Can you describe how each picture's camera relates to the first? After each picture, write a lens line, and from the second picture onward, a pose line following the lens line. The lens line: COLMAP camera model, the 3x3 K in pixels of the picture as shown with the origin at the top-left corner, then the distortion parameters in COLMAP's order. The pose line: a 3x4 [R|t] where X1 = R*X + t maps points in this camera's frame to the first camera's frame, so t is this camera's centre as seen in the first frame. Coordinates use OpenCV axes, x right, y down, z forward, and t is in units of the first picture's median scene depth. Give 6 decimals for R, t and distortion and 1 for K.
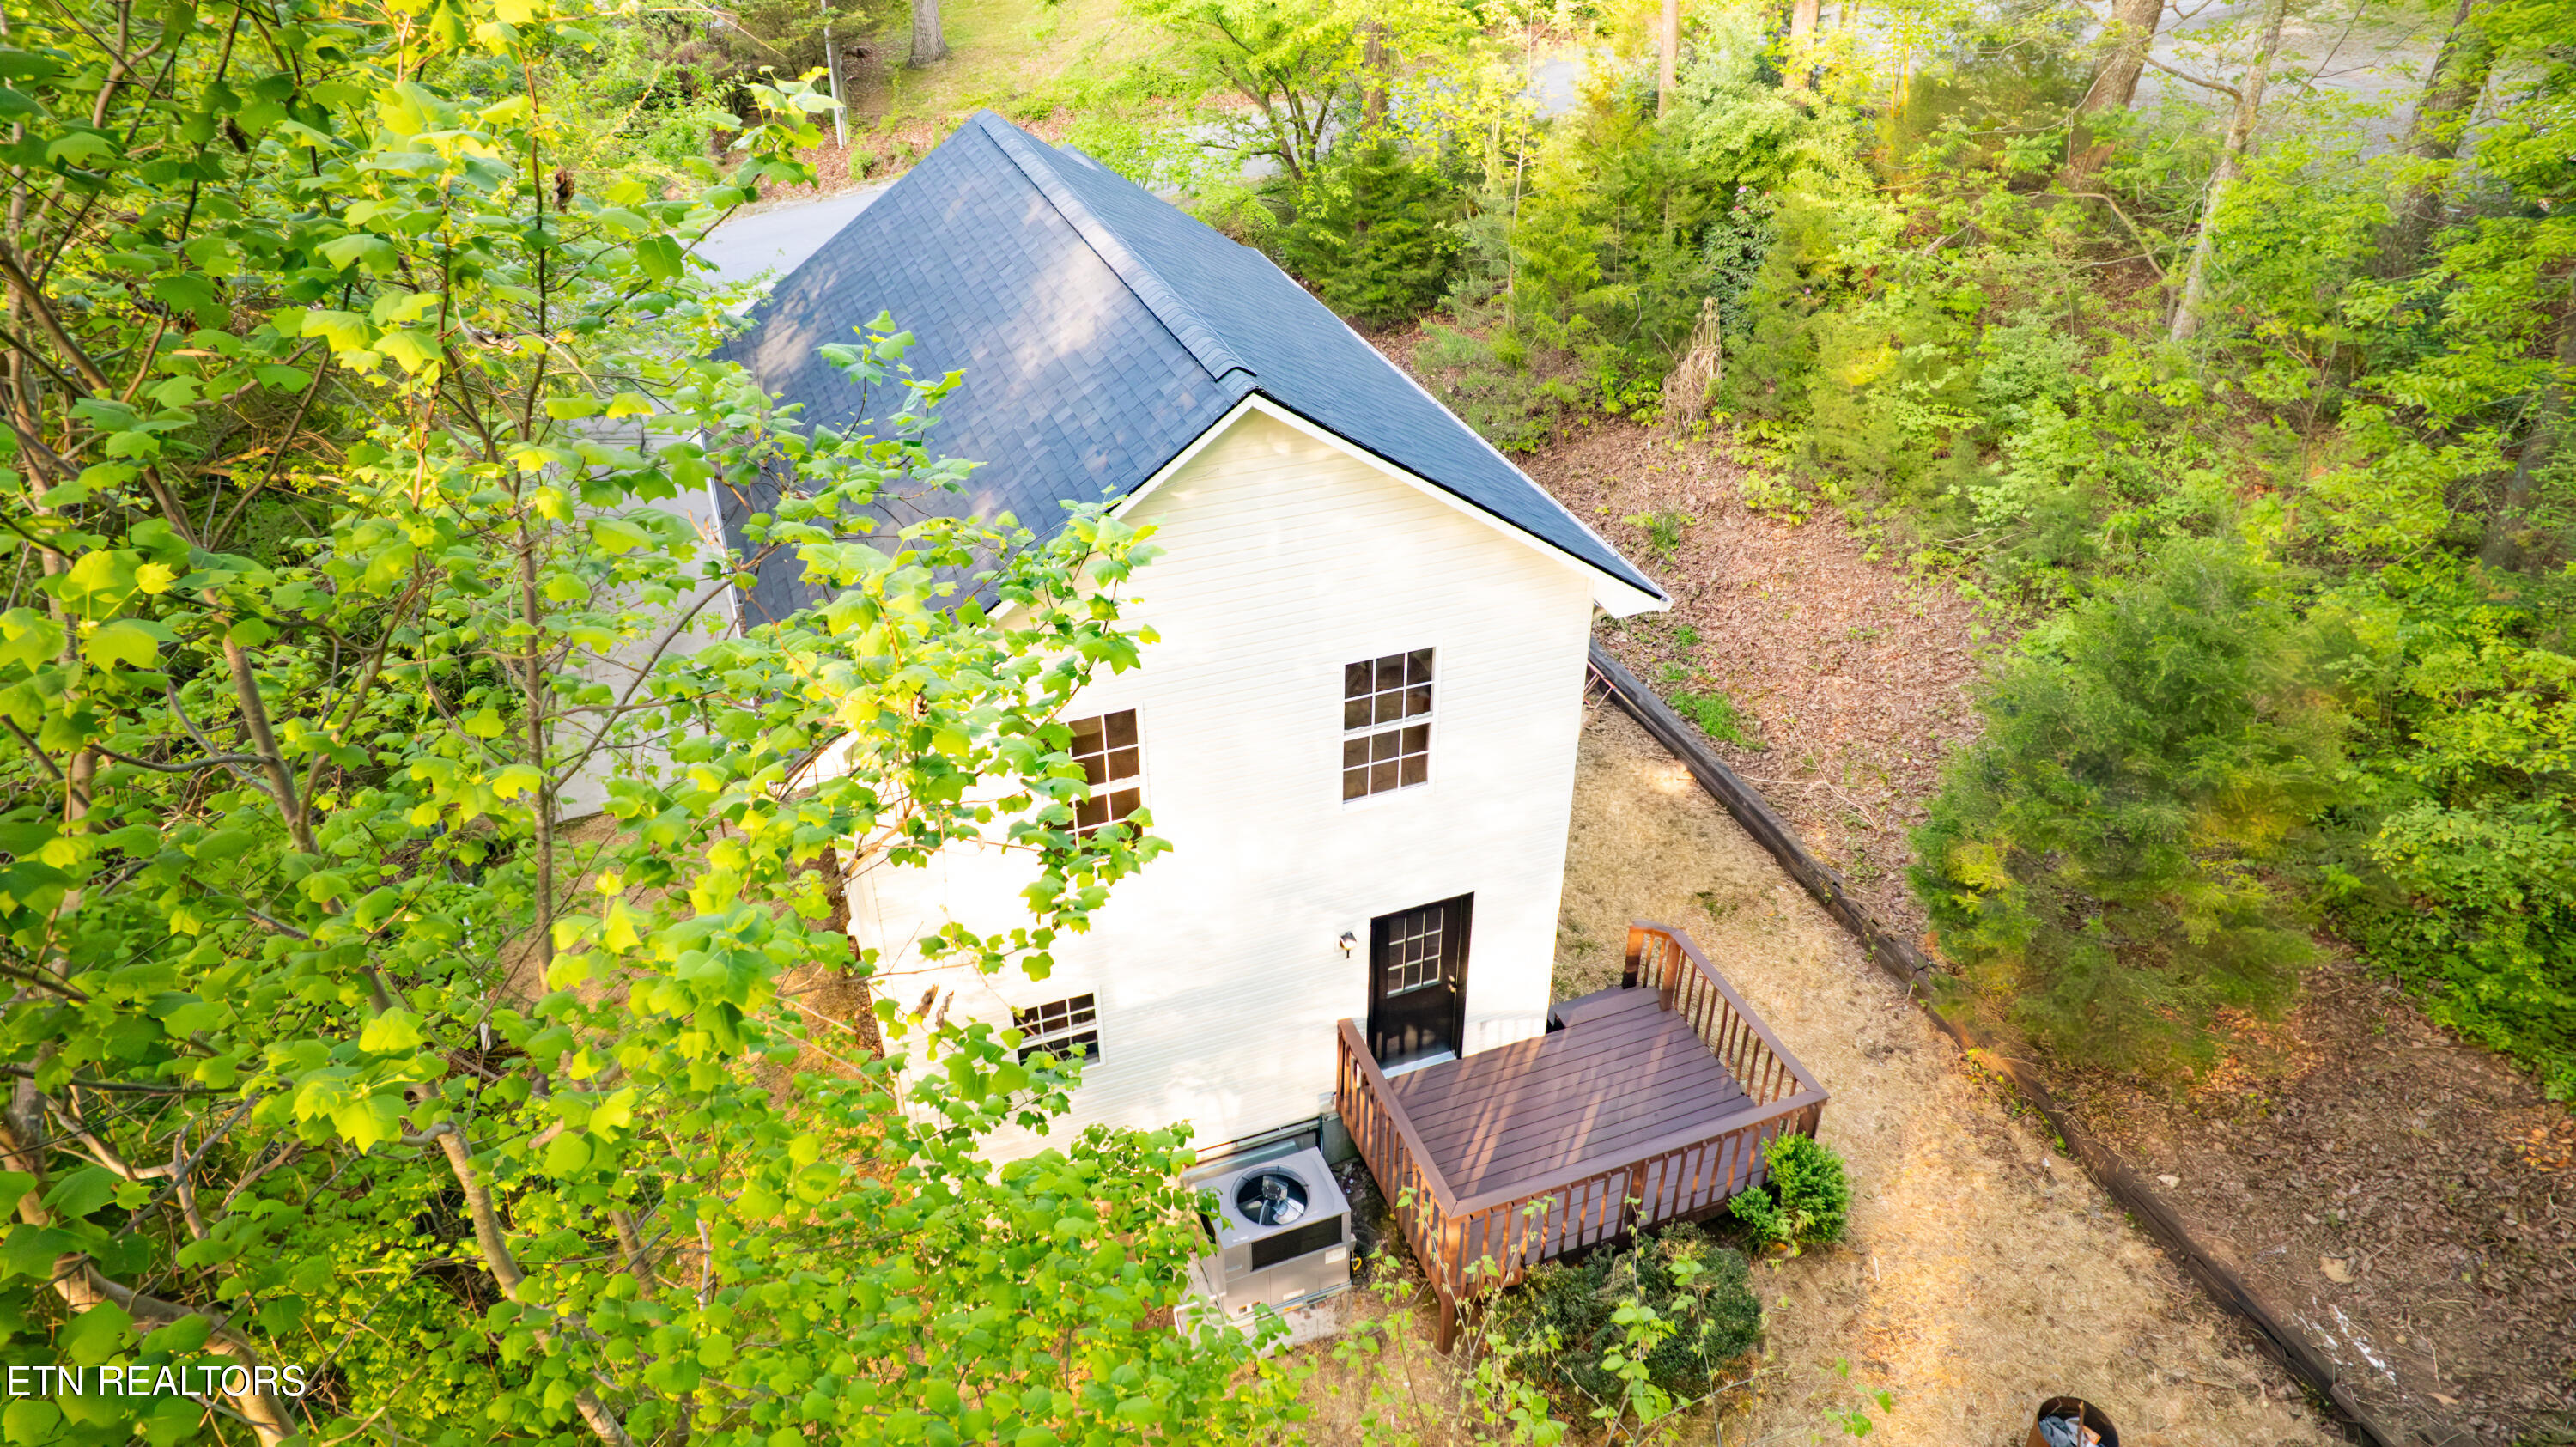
lens RADIAL K [[1635.2, 0, 1286.5], [0, 1635.2, 738.4], [0, 0, 1]] dist [-0.046803, 0.001451]
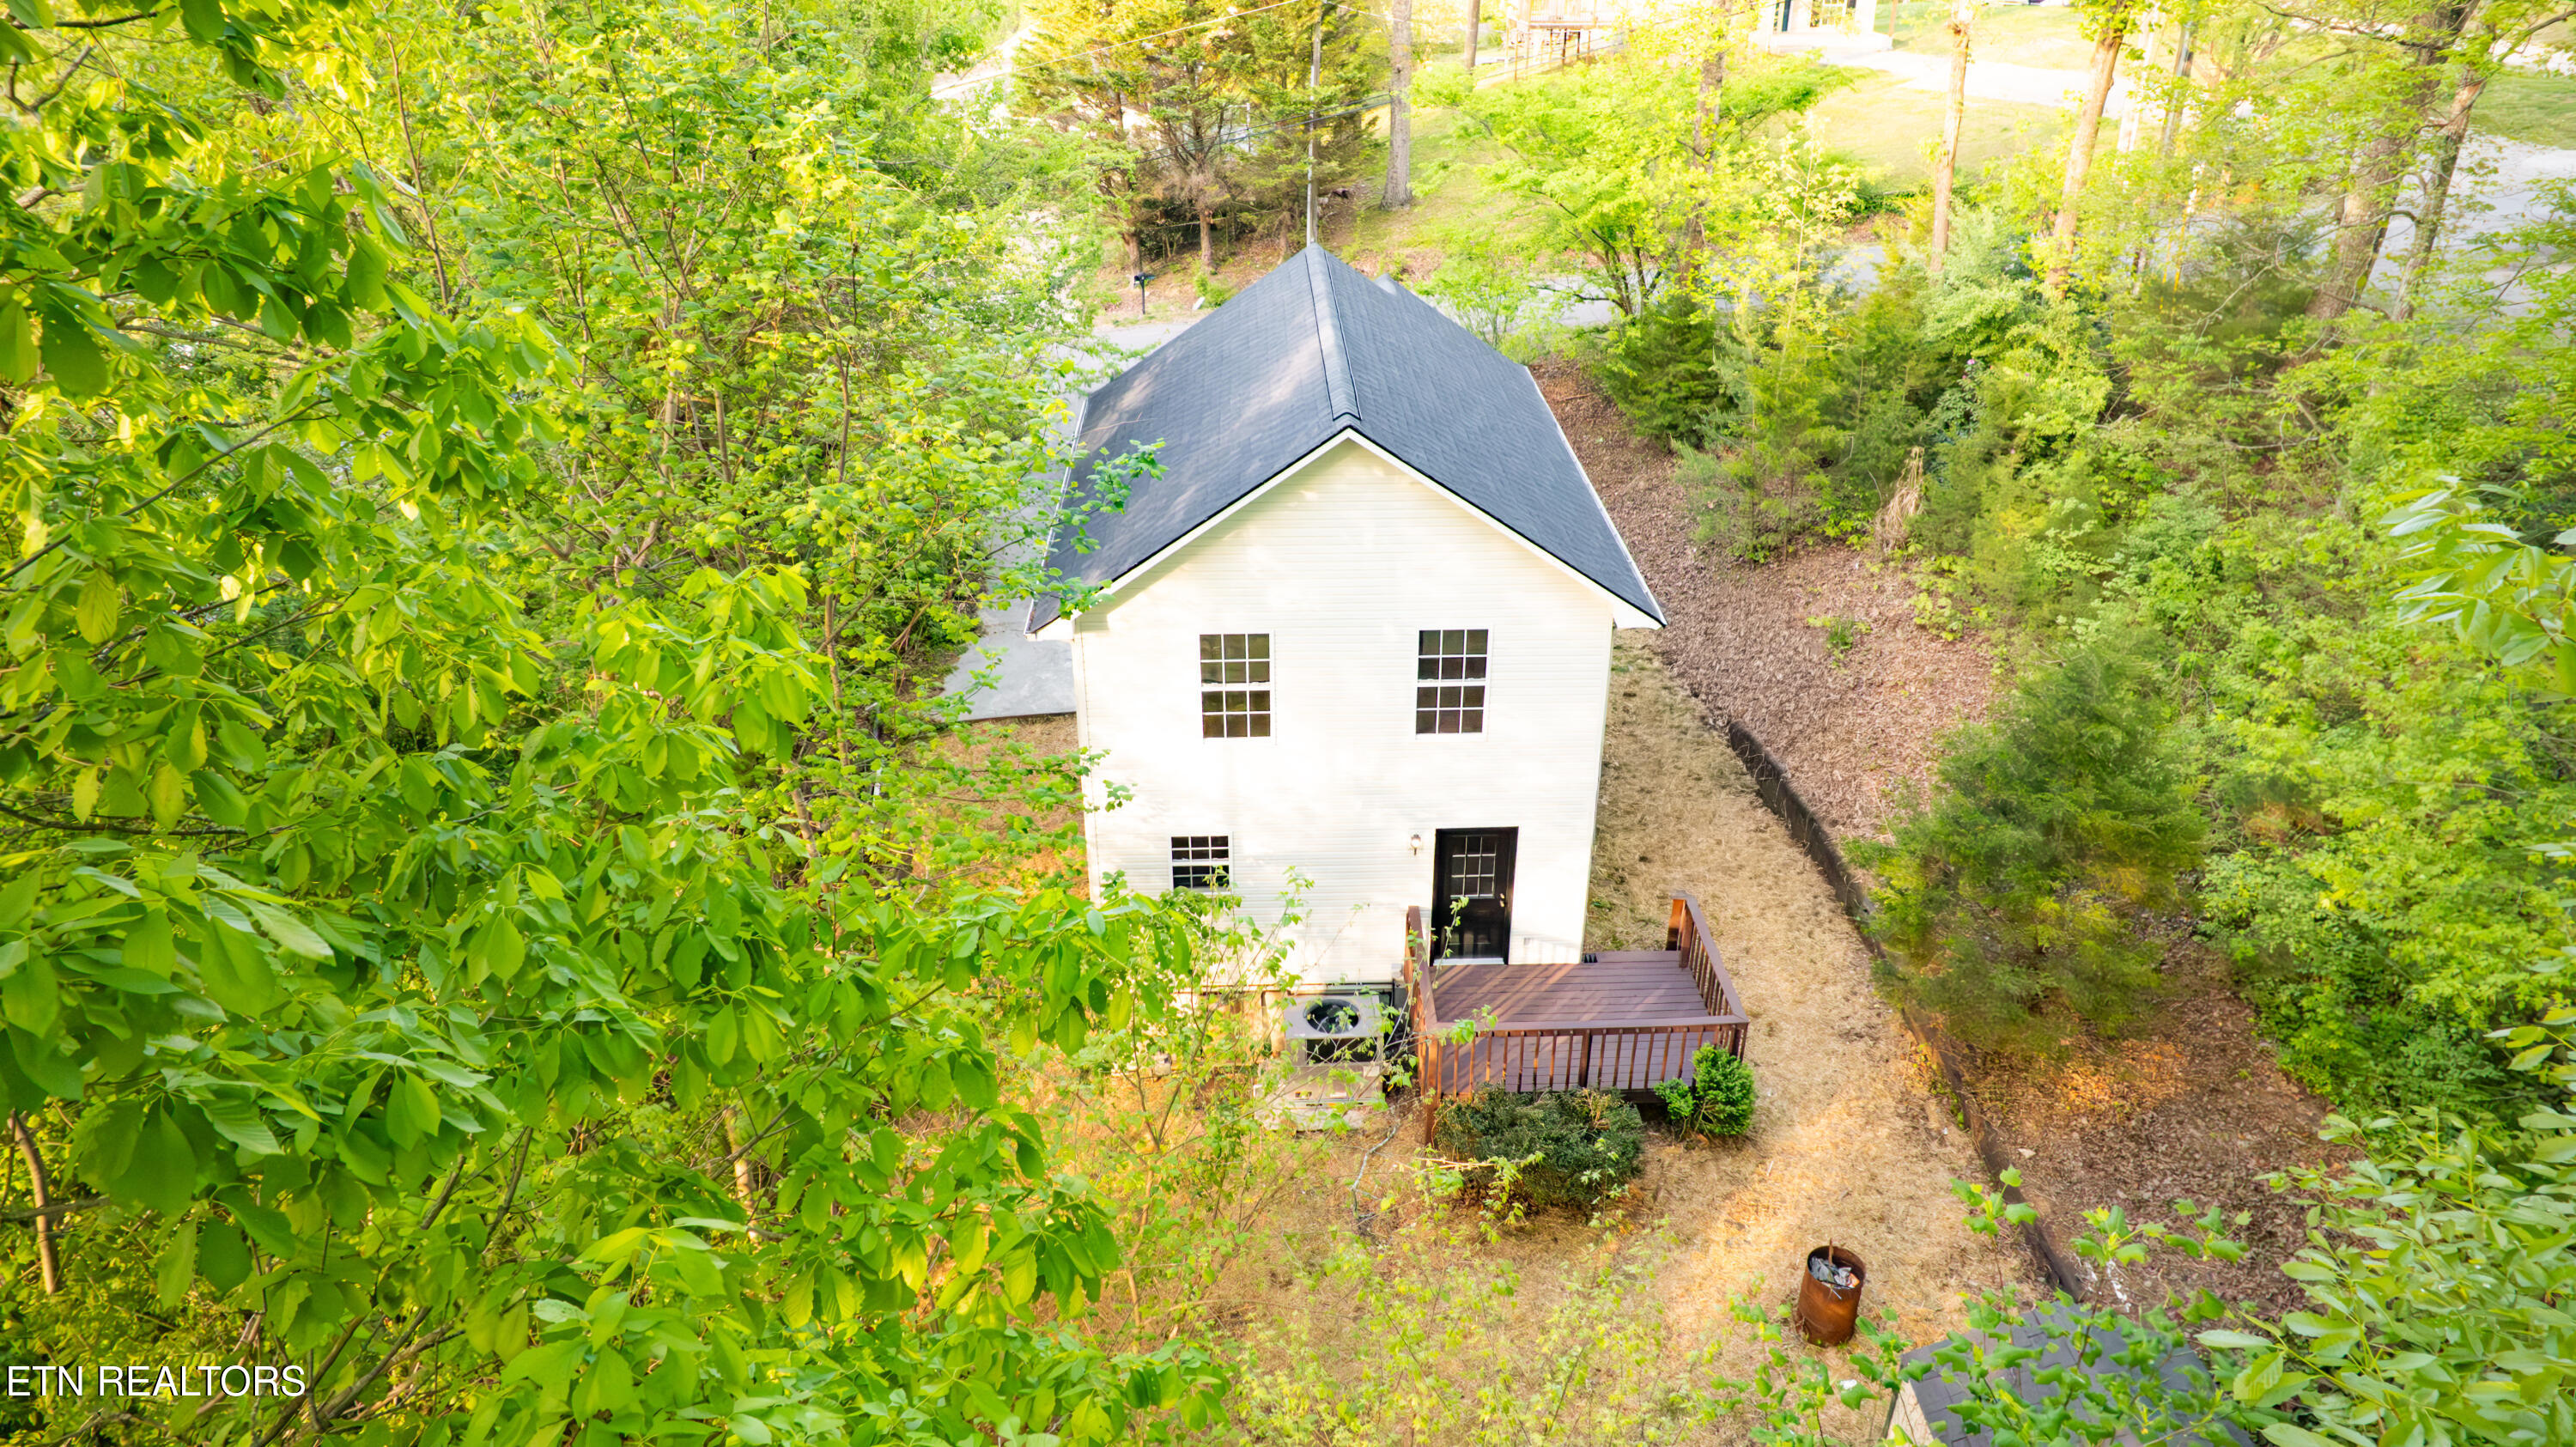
lens RADIAL K [[1635.2, 0, 1286.5], [0, 1635.2, 738.4], [0, 0, 1]] dist [-0.046803, 0.001451]
pose [[0.945325, 0.158723, -0.284899, 0.289235], [-0.181314, 0.981910, -0.054577, 0.122811], [0.271082, 0.103249, 0.957003, -0.336142]]
